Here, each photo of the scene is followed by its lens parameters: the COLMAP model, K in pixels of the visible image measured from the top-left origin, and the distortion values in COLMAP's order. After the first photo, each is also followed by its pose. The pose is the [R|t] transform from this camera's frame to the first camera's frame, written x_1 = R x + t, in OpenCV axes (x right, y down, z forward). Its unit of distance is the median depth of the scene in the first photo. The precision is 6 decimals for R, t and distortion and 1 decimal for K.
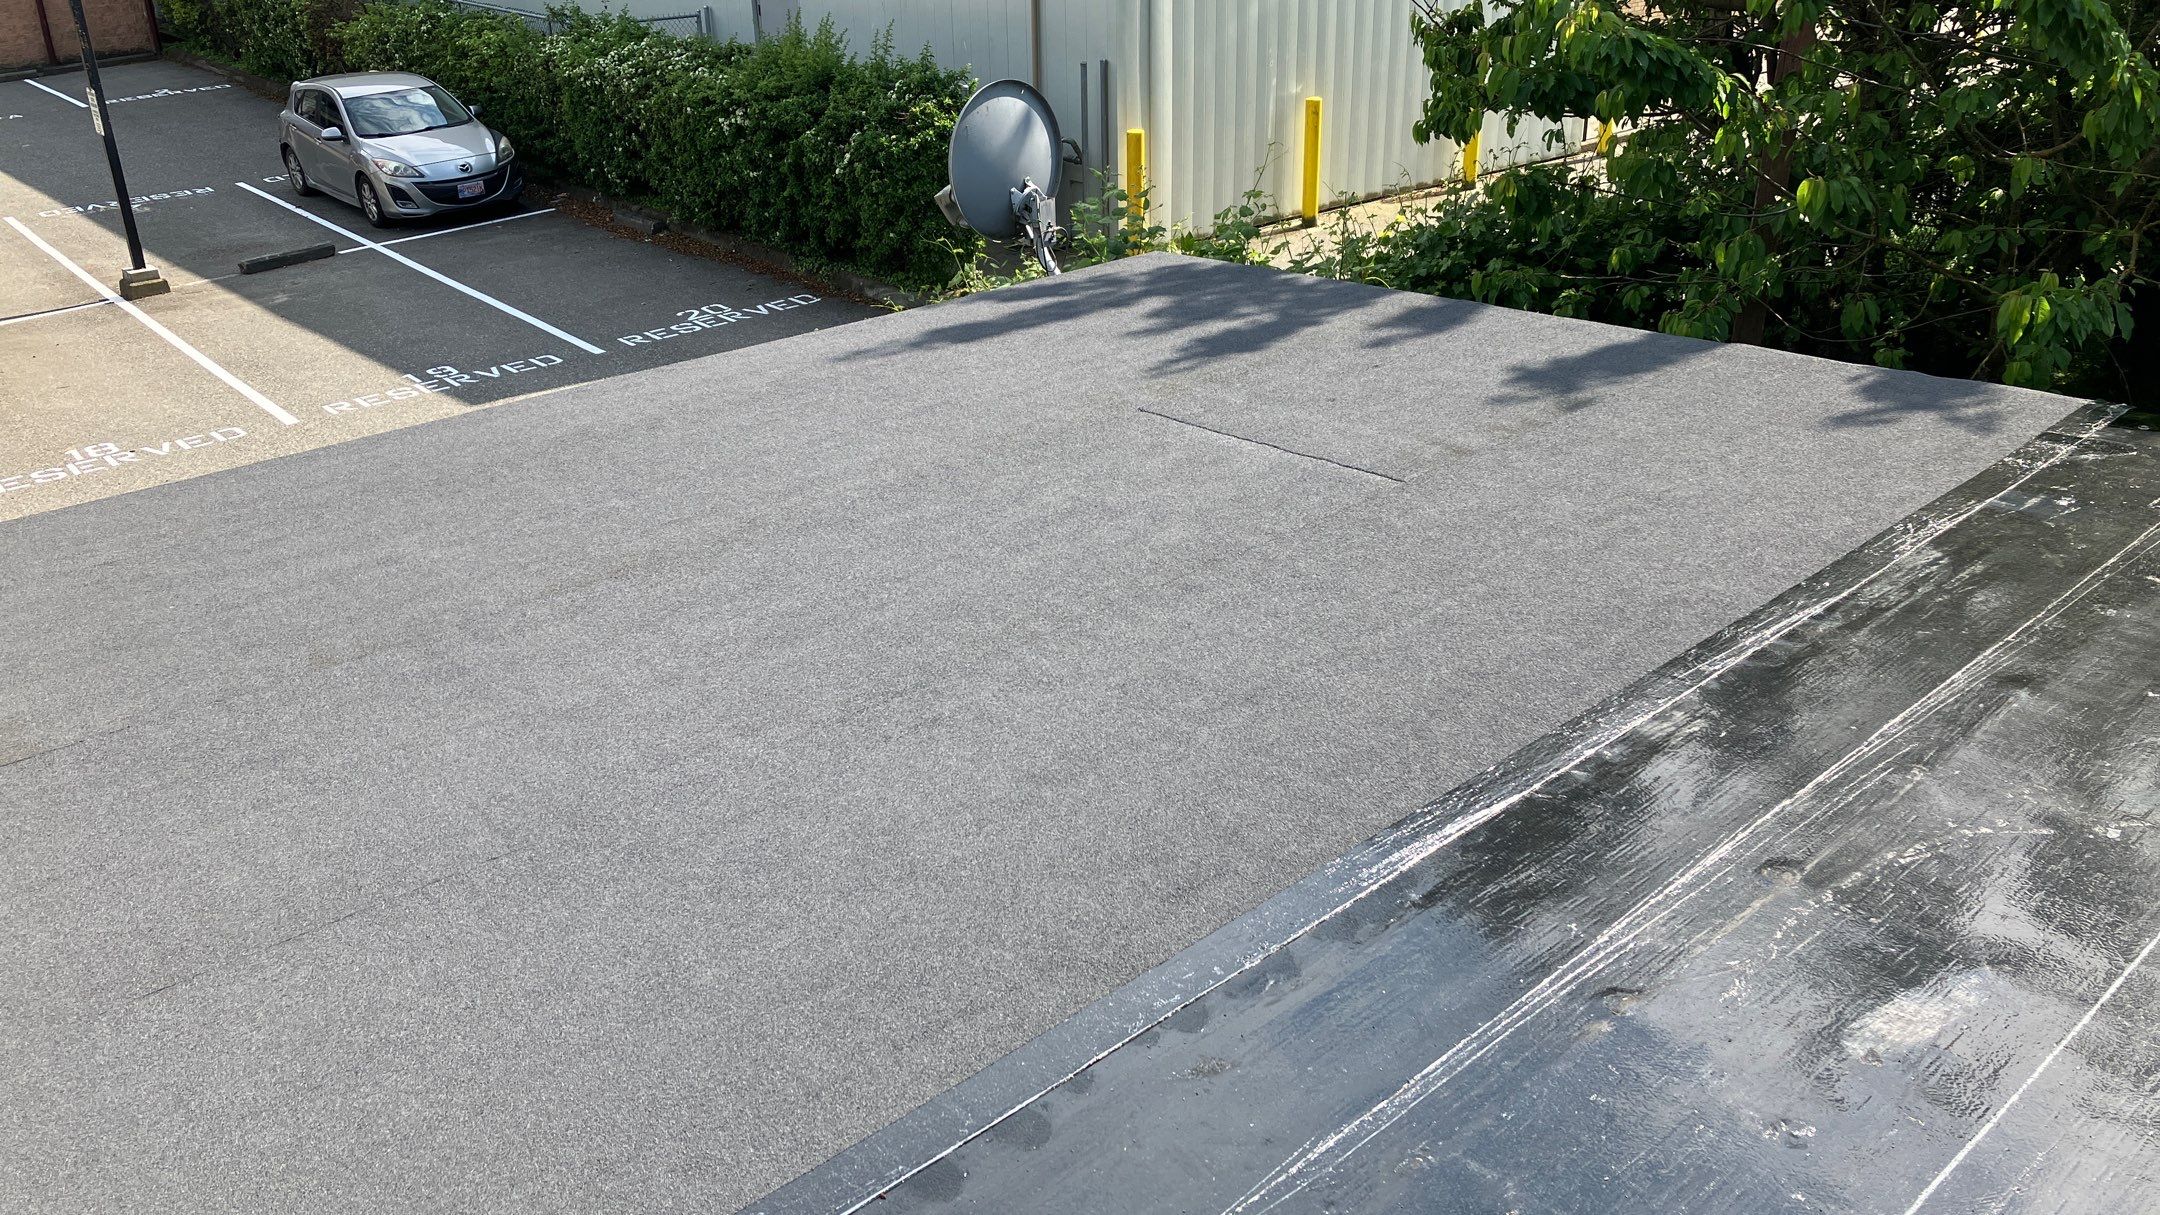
lens RADIAL K [[1800.8, 0, 1080.0], [0, 1800.8, 607.5], [0, 0, 1]] dist [0.001969, 0.014873]
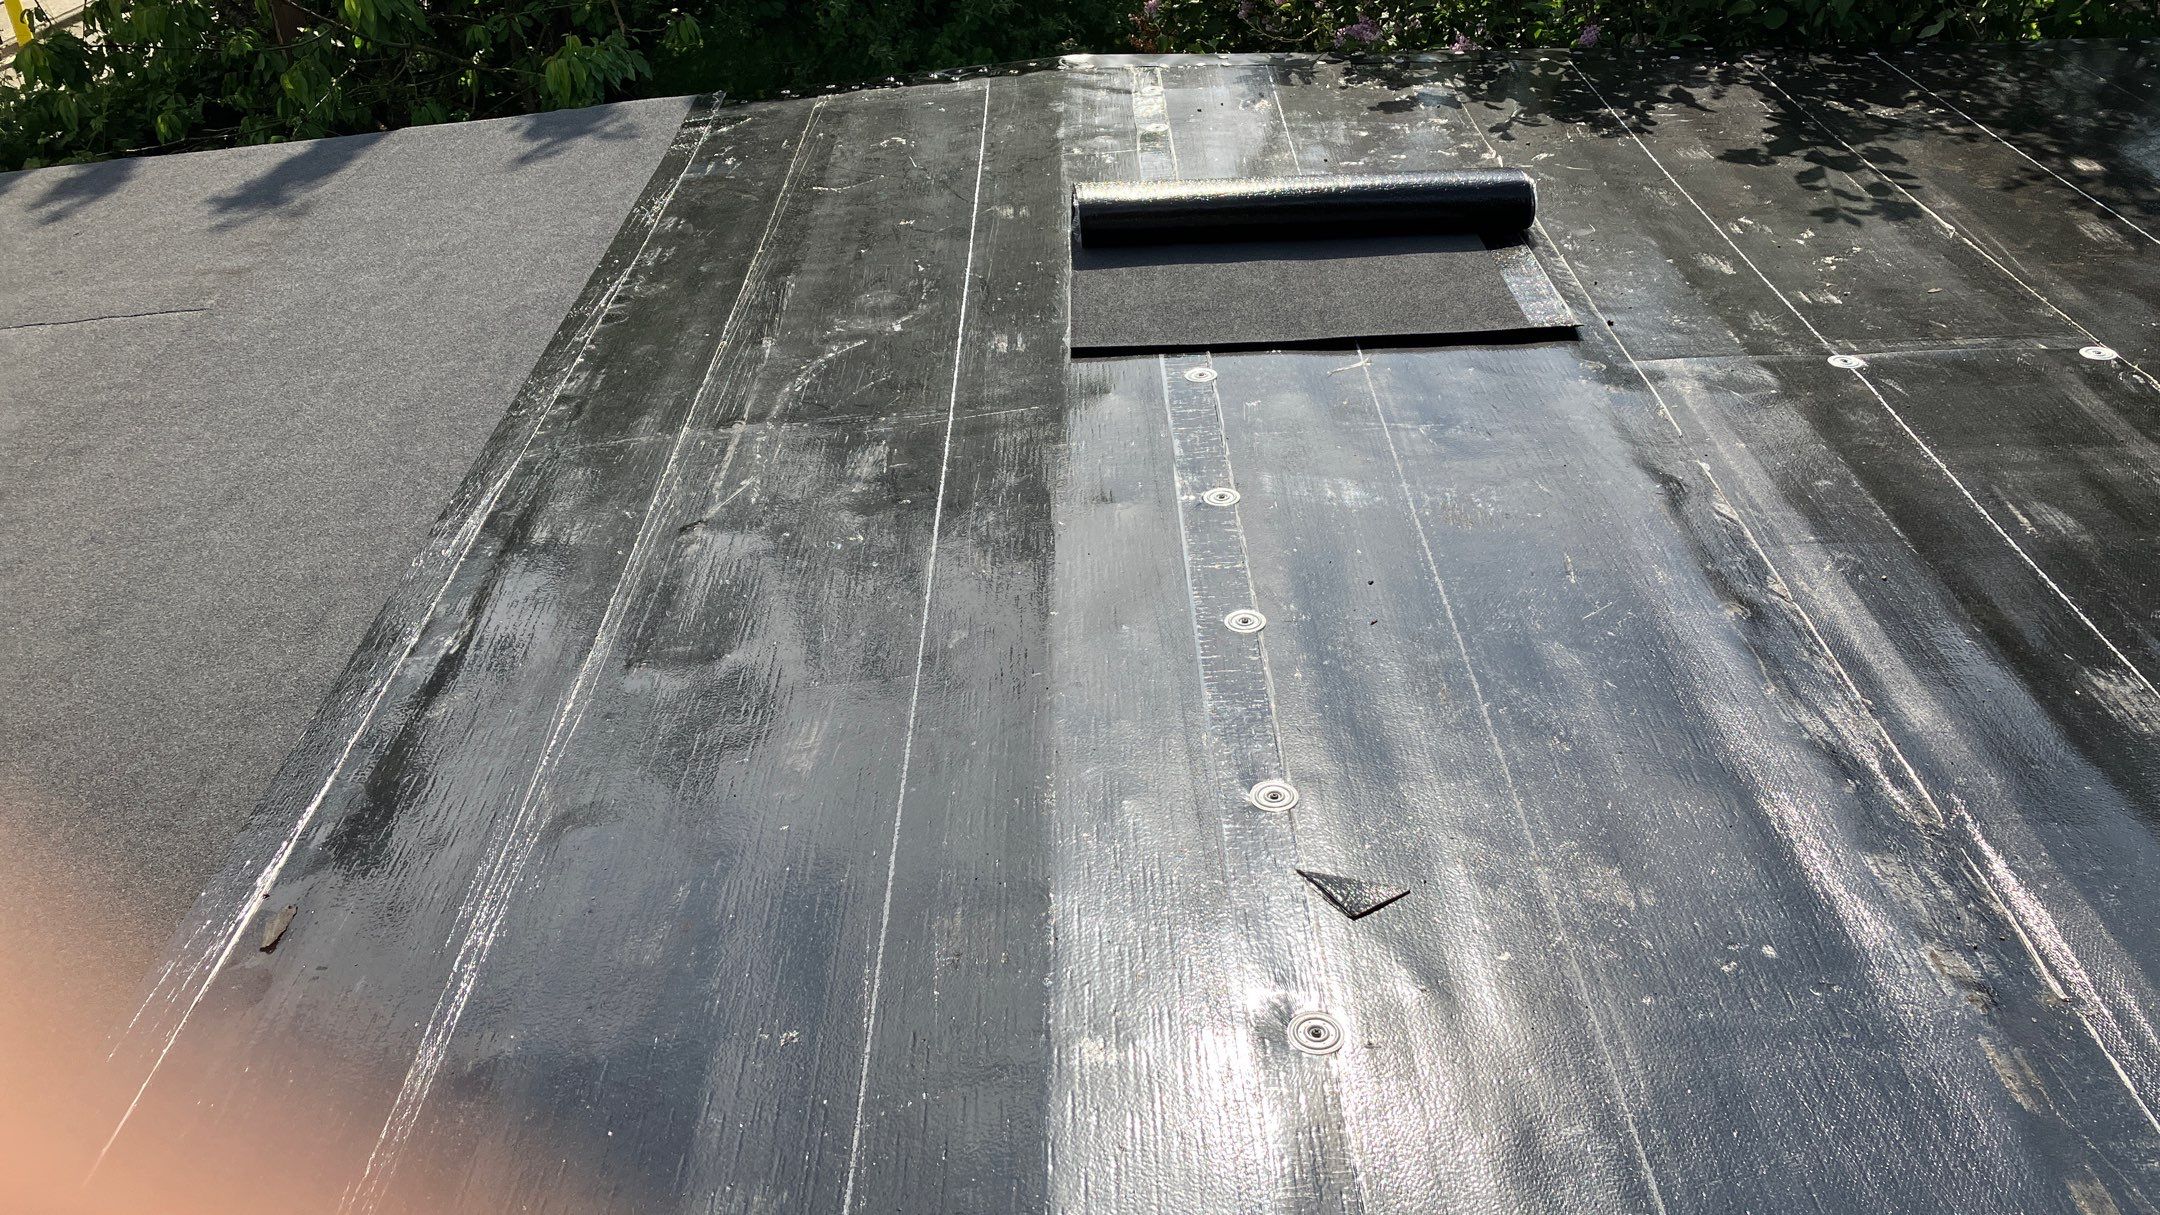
lens RADIAL K [[1715.3, 0, 1080.0], [0, 1715.3, 607.5], [0, 0, 1]] dist [-0.011227, 0.058837]
pose [[0.681111, -0.410494, 0.606285, -0.191139], [0.348382, 0.910008, 0.224756, 0.051226], [-0.643985, 0.058135, 0.762826, -0.103982]]
